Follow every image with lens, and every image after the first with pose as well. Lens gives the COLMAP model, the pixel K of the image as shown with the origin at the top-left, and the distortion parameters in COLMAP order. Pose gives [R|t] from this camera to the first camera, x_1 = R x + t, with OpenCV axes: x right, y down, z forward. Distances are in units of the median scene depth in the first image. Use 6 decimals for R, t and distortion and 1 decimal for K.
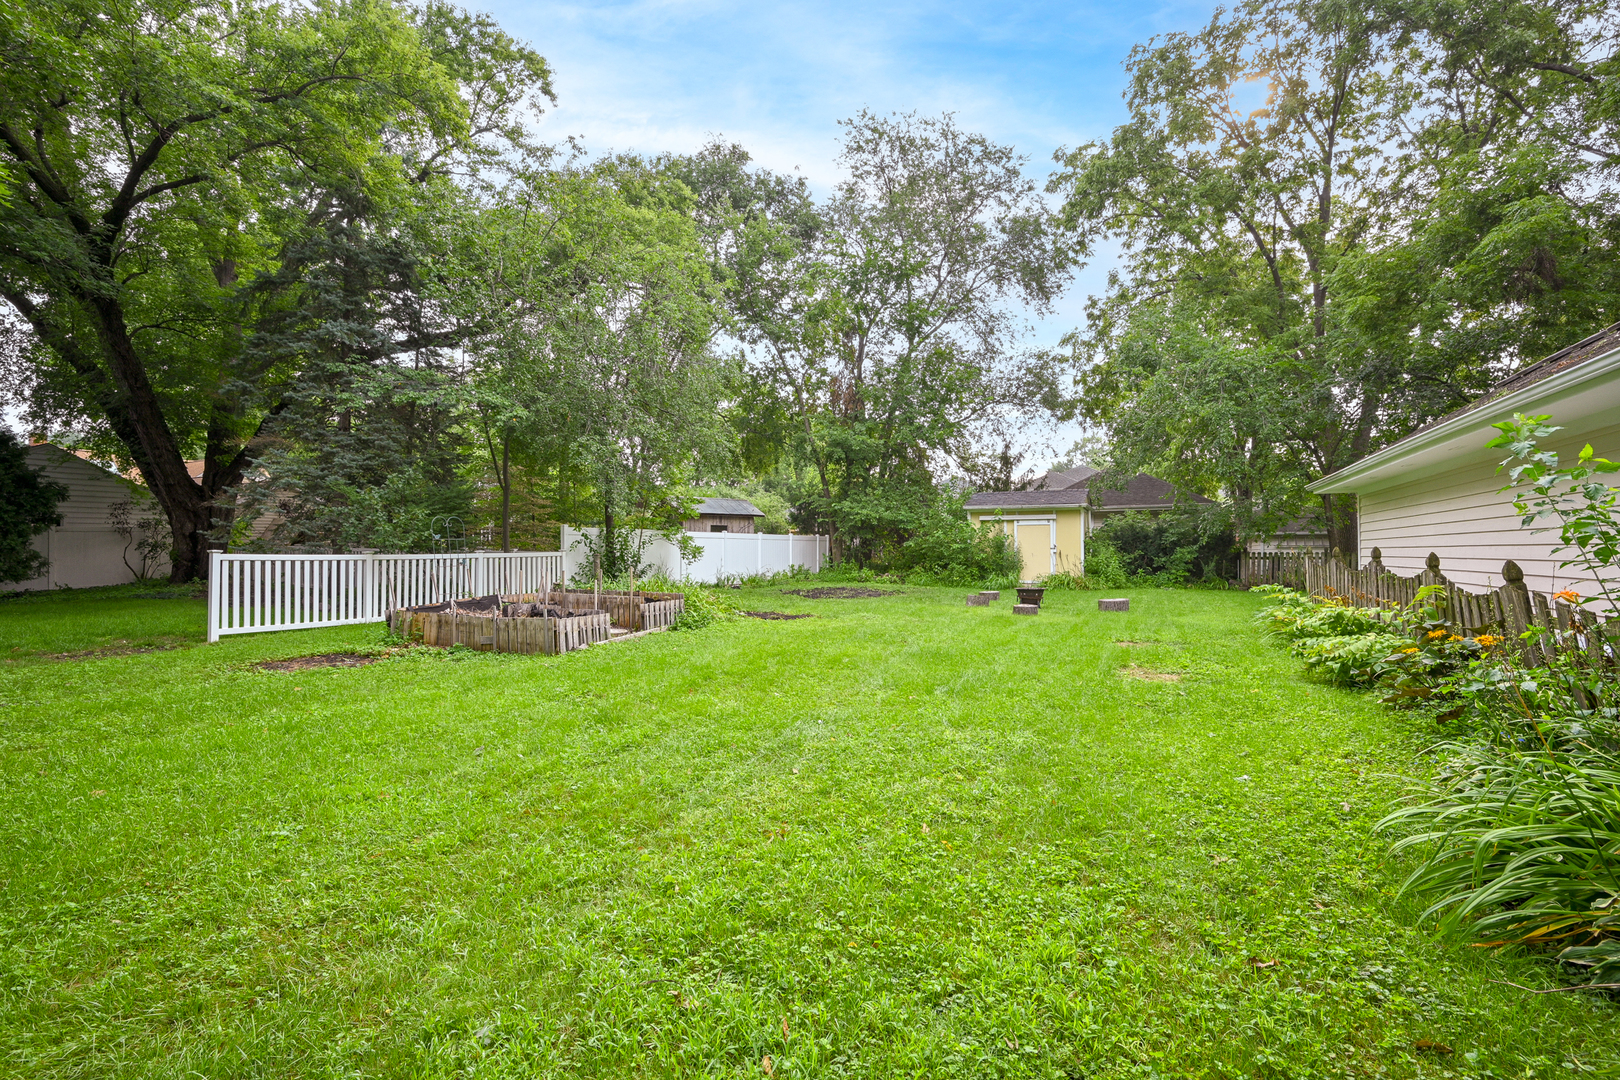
lens RADIAL K [[742.5, 0, 809.1], [0, 742.5, 538.0], [0, 0, 1]] dist [0.000093, -0.000004]
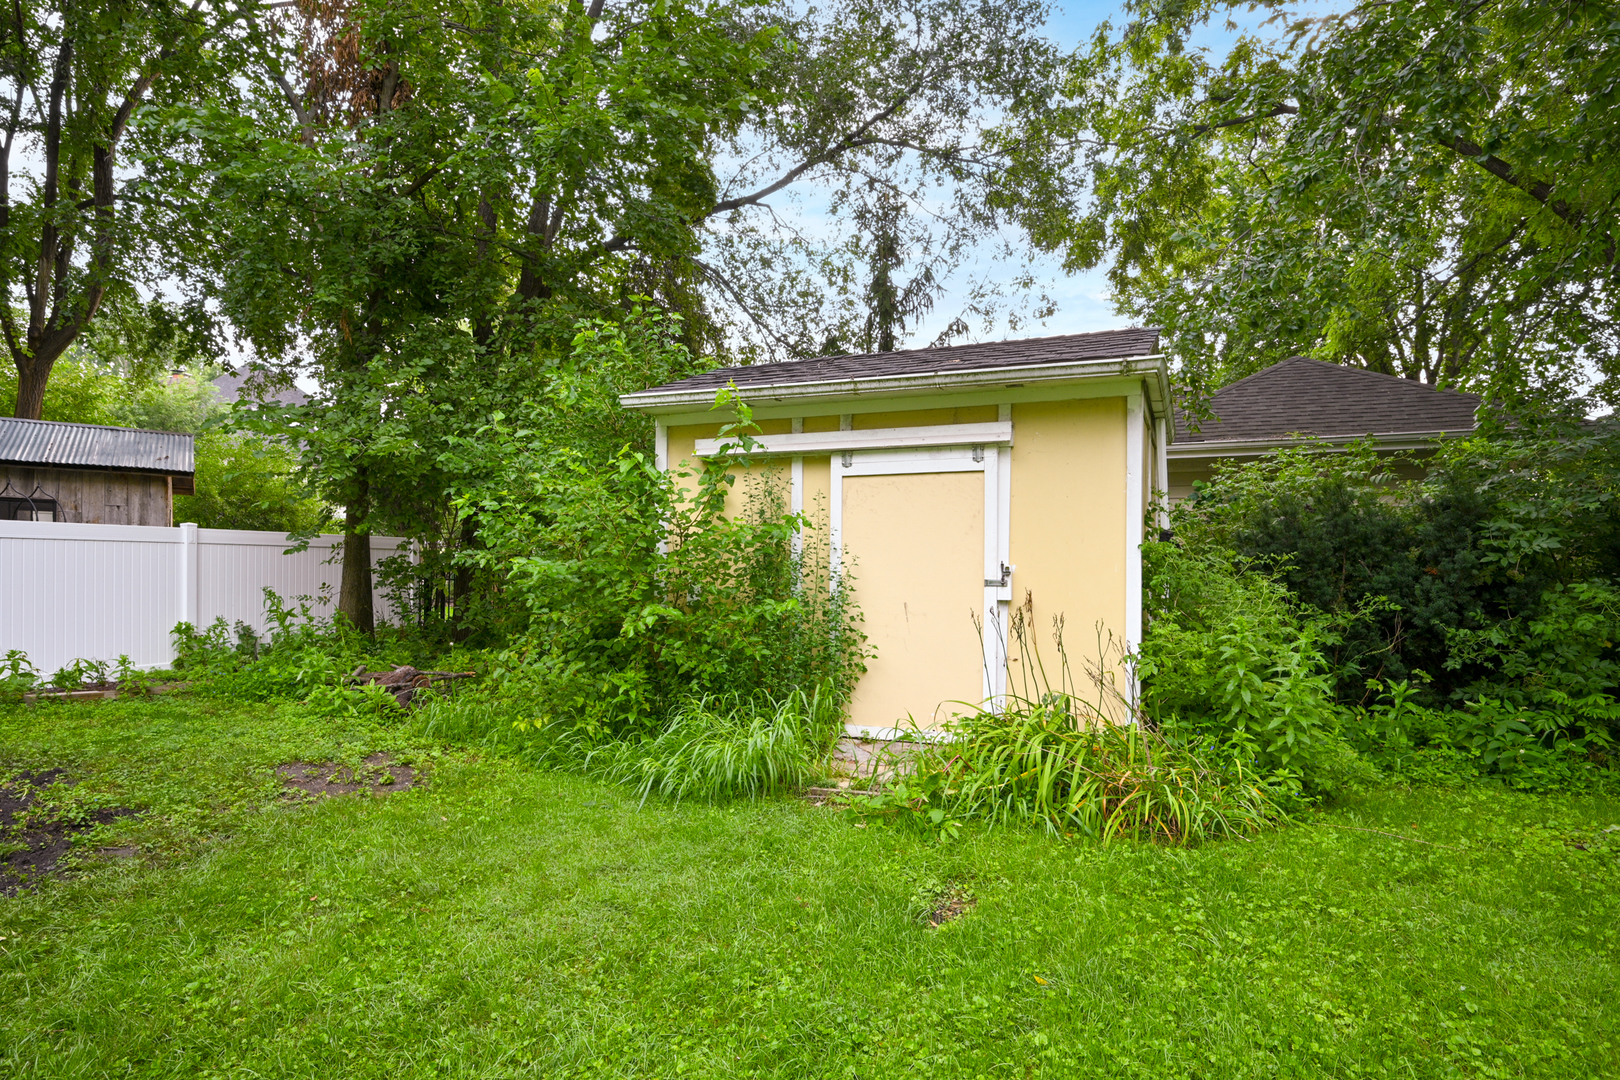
lens RADIAL K [[895.4, 0, 810.4], [0, 895.4, 549.3], [0, 0, 1]] dist [-0.003231, -0.000379]
pose [[0.999492, 0.010865, 0.029968, 0.261534], [-0.010573, 0.999895, -0.009882, 0.007292], [-0.030072, 0.009560, 0.999502, 0.728955]]
